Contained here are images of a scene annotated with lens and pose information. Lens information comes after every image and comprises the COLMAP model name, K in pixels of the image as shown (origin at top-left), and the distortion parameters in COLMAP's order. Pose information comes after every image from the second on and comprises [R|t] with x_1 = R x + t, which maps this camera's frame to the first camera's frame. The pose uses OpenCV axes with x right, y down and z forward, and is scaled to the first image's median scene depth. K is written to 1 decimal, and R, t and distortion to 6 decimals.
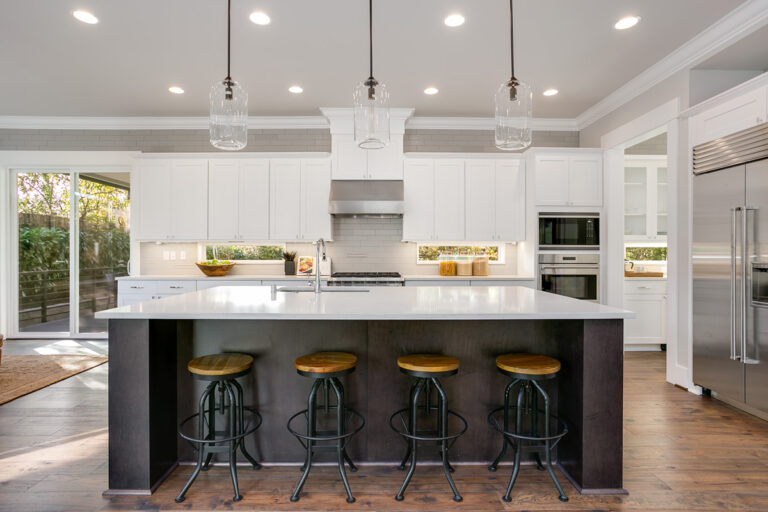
lens RADIAL K [[398.8, 0, 382.2], [0, 398.8, 252.6], [0, 0, 1]] dist [-0.027164, -0.000130]
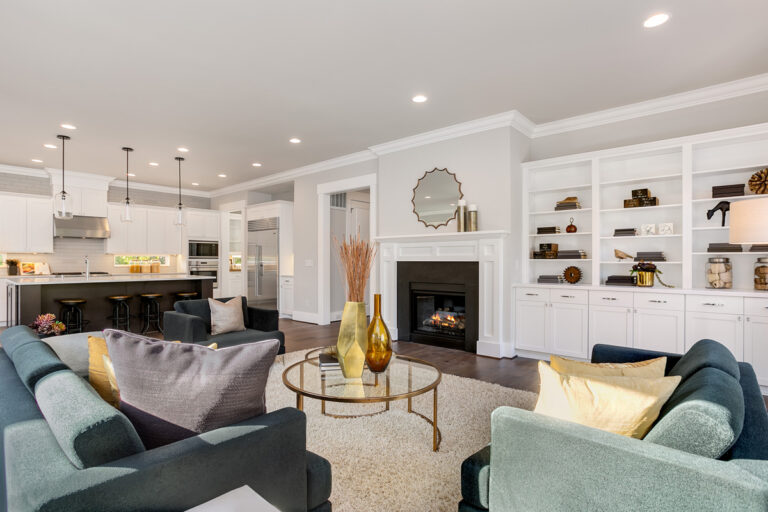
lens RADIAL K [[398.8, 0, 382.6], [0, 398.8, 261.0], [0, 0, 1]] dist [-0.027164, -0.000130]
pose [[0.675483, 0.000139, 0.737375, -0.404550], [0.000551, 1.000000, -0.000692, 0.007213], [-0.737375, 0.000874, 0.675483, -1.033956]]
